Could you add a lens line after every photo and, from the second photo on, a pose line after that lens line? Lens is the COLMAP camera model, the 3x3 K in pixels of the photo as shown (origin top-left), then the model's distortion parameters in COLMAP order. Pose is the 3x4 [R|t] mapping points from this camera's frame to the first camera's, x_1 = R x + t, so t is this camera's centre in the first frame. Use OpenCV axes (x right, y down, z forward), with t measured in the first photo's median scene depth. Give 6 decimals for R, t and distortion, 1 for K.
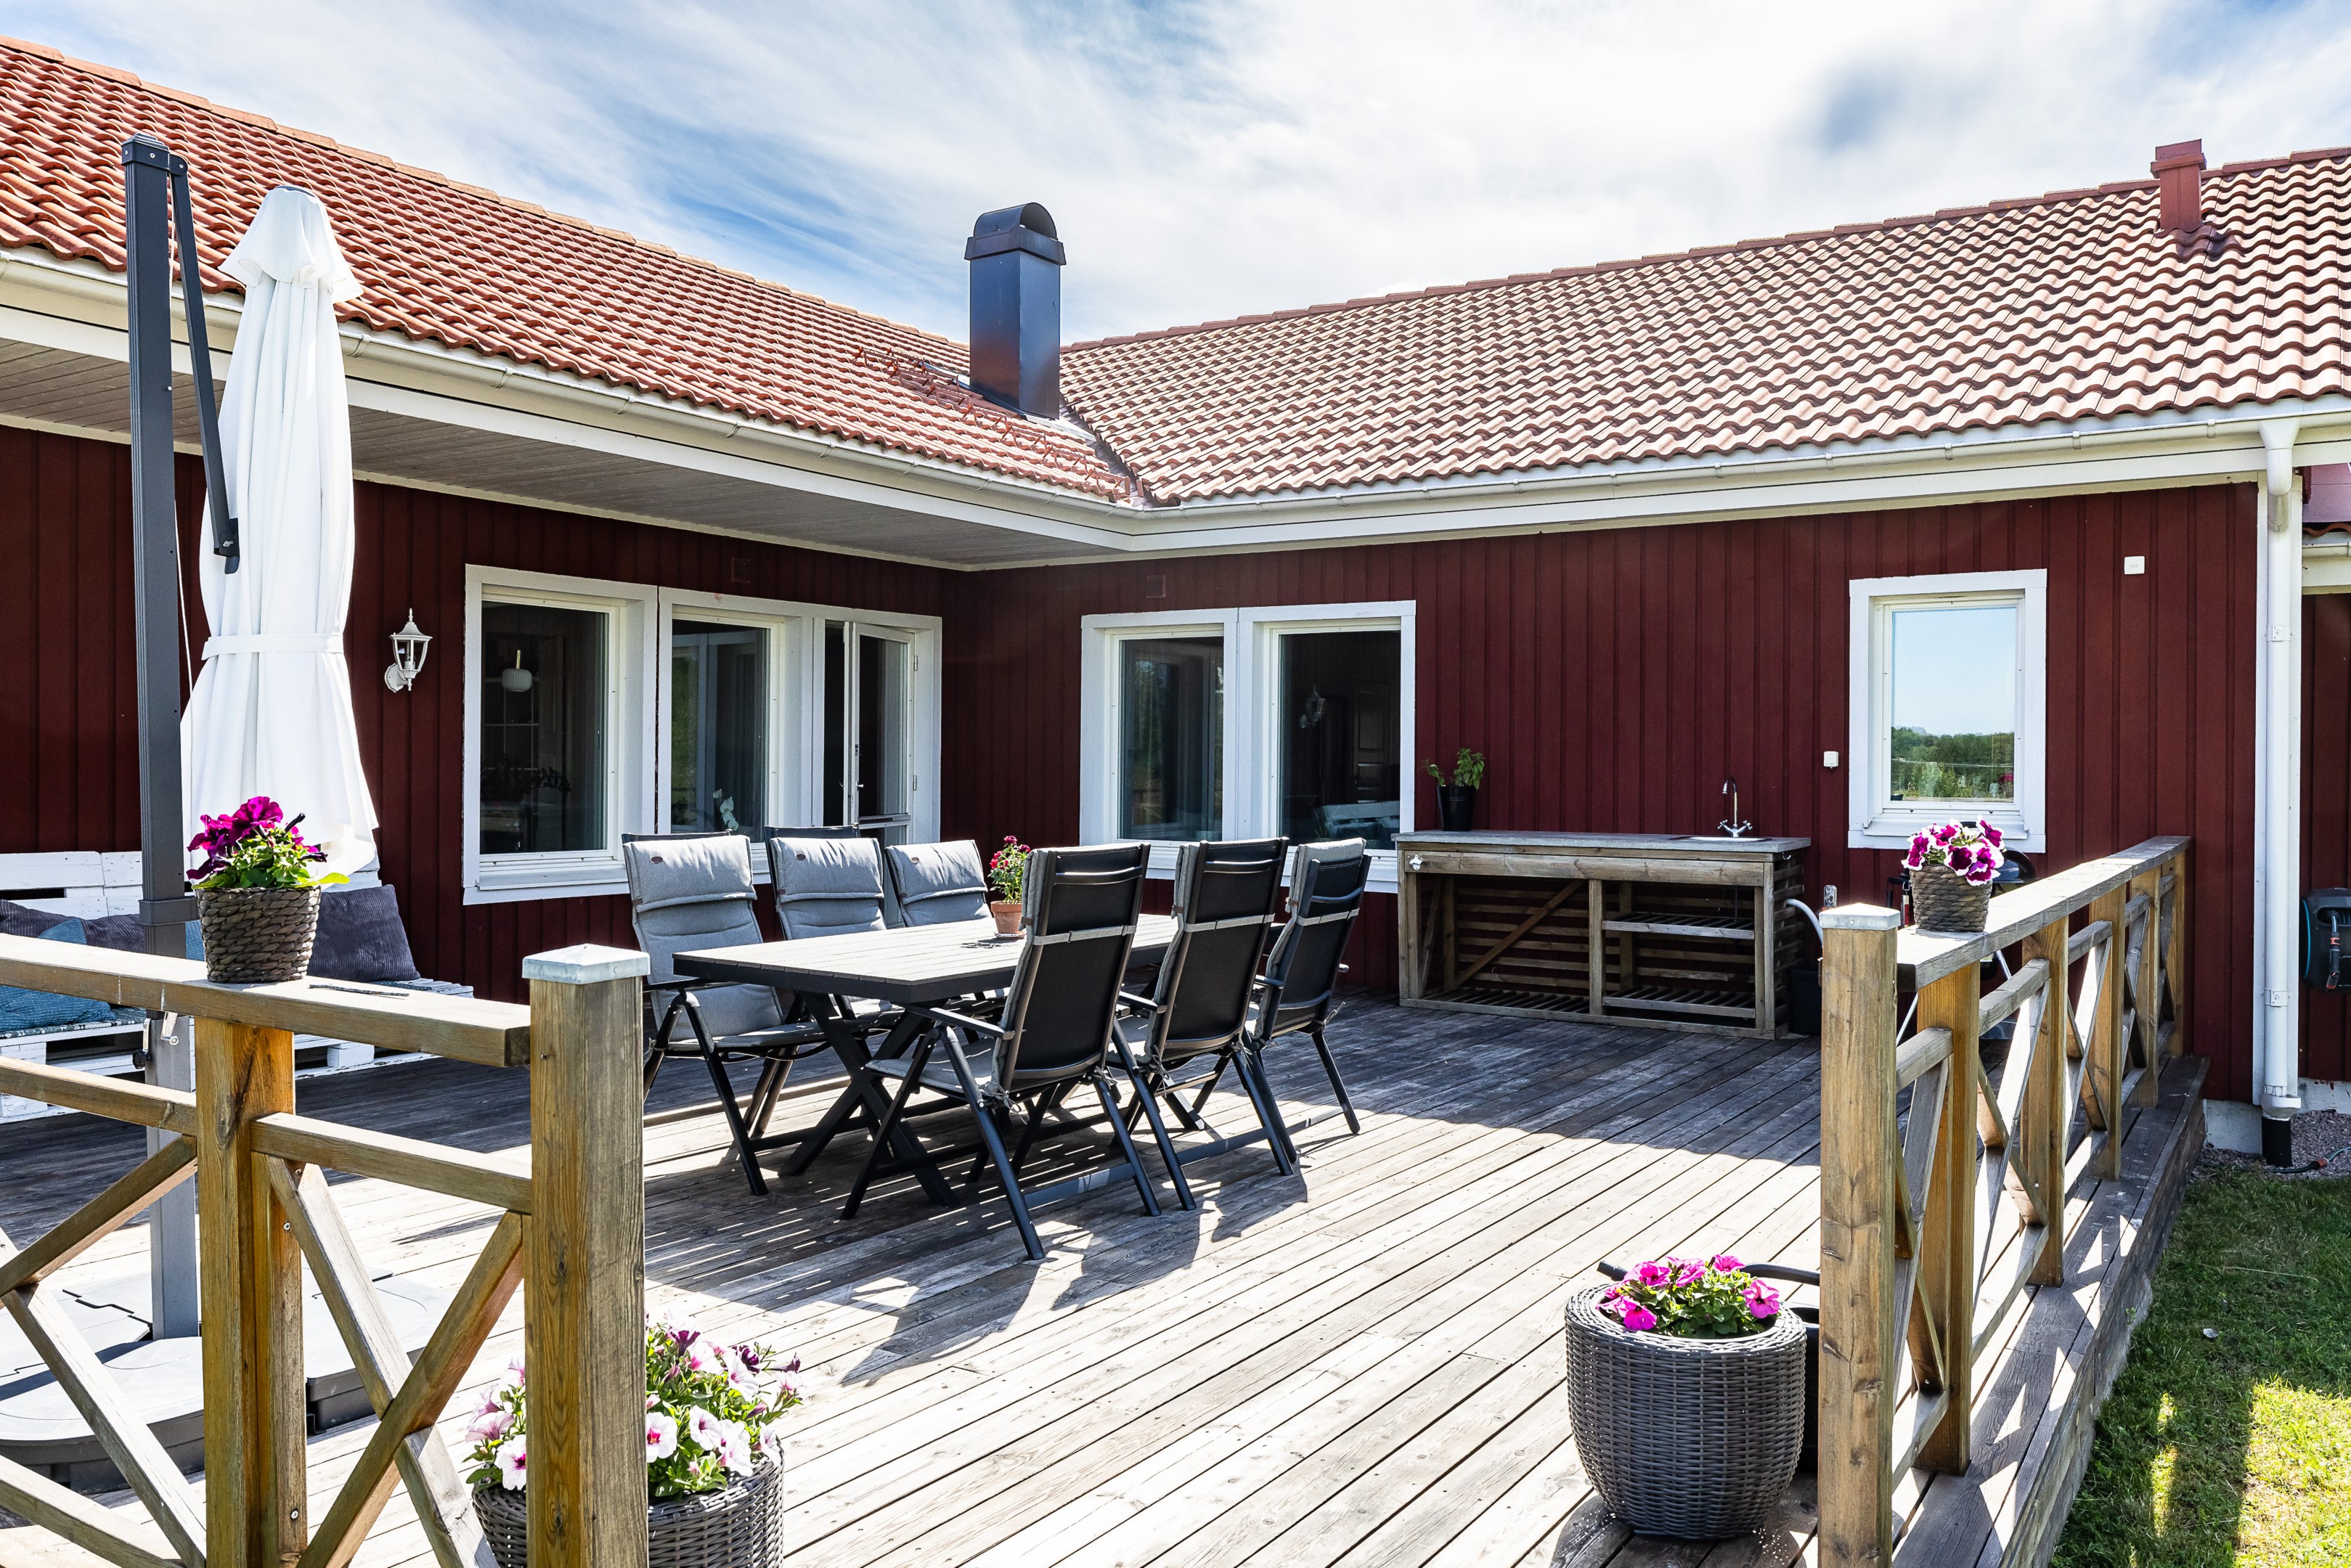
lens RADIAL K [[1724.3, 0, 1185.7], [0, 1724.3, 776.3], [0, 0, 1]] dist [-0.010914, 0.007005]
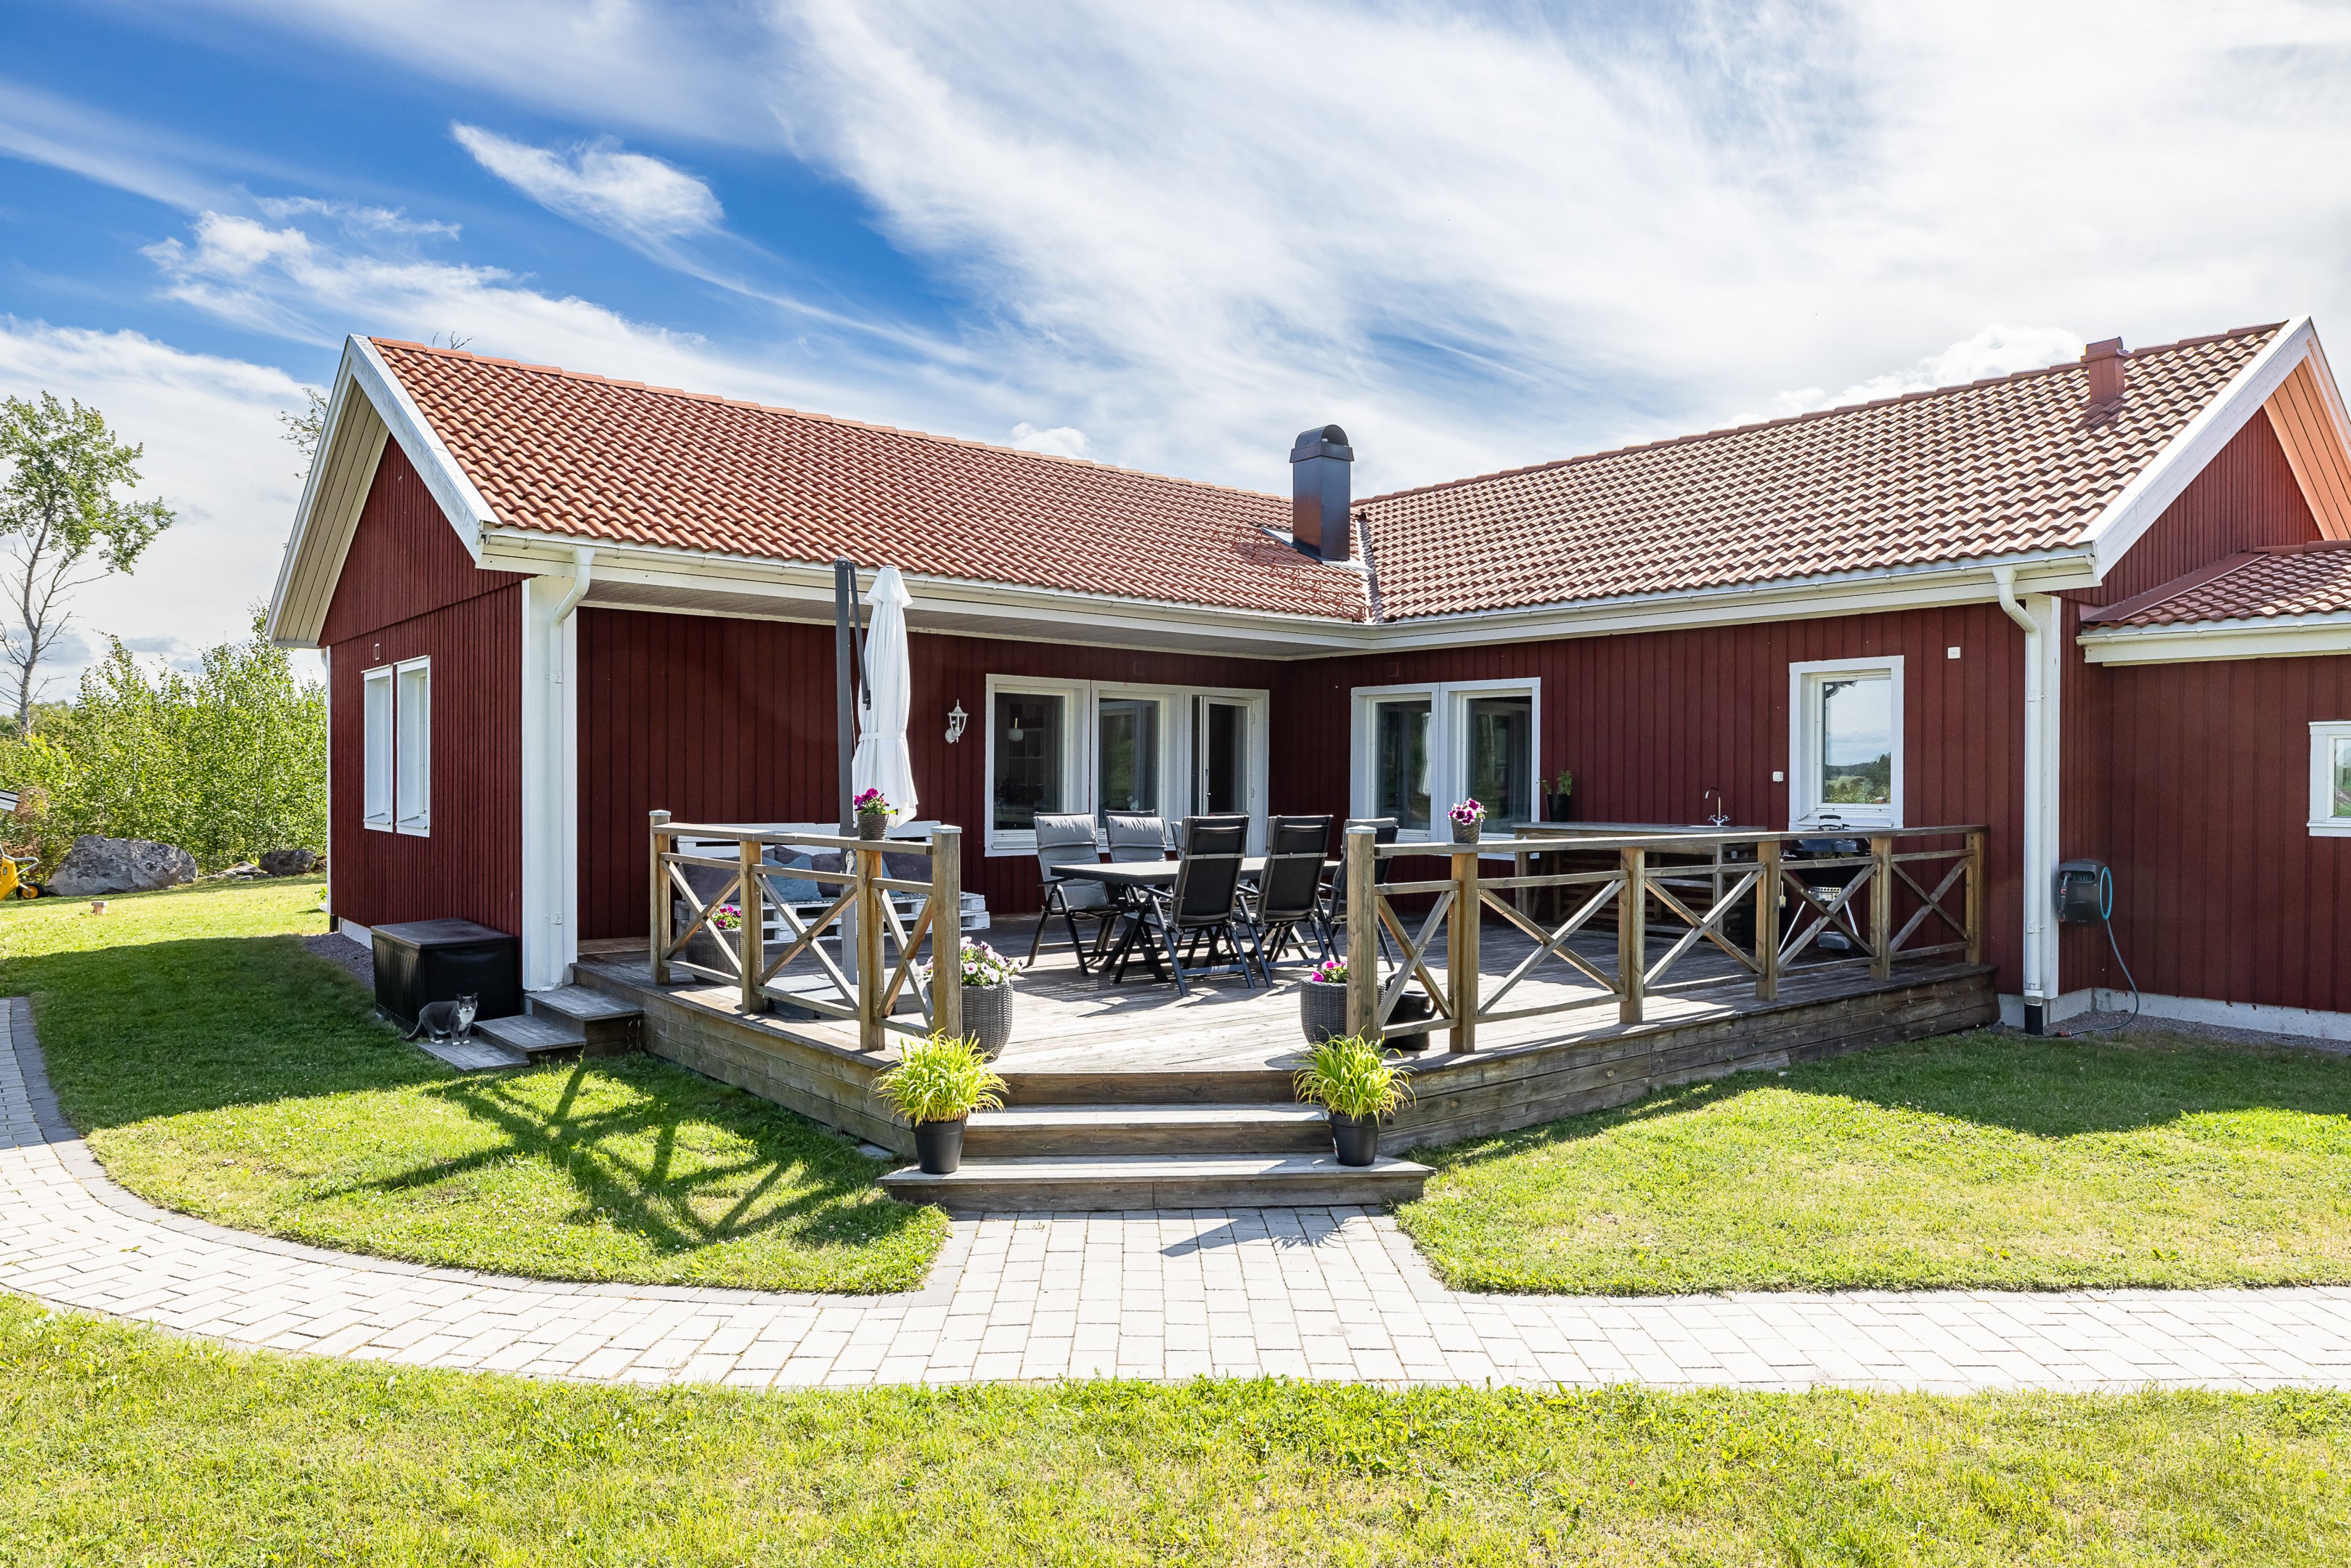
lens RADIAL K [[1449.4, 0, 1189.3], [0, 1449.4, 793.9], [0, 0, 1]] dist [-0.002048, -0.001458]
pose [[0.955914, 0.001156, -0.293645, 0.232301], [-0.000884, 0.999999, 0.001058, 0.004749], [0.293646, -0.000751, 0.955914, -0.401294]]
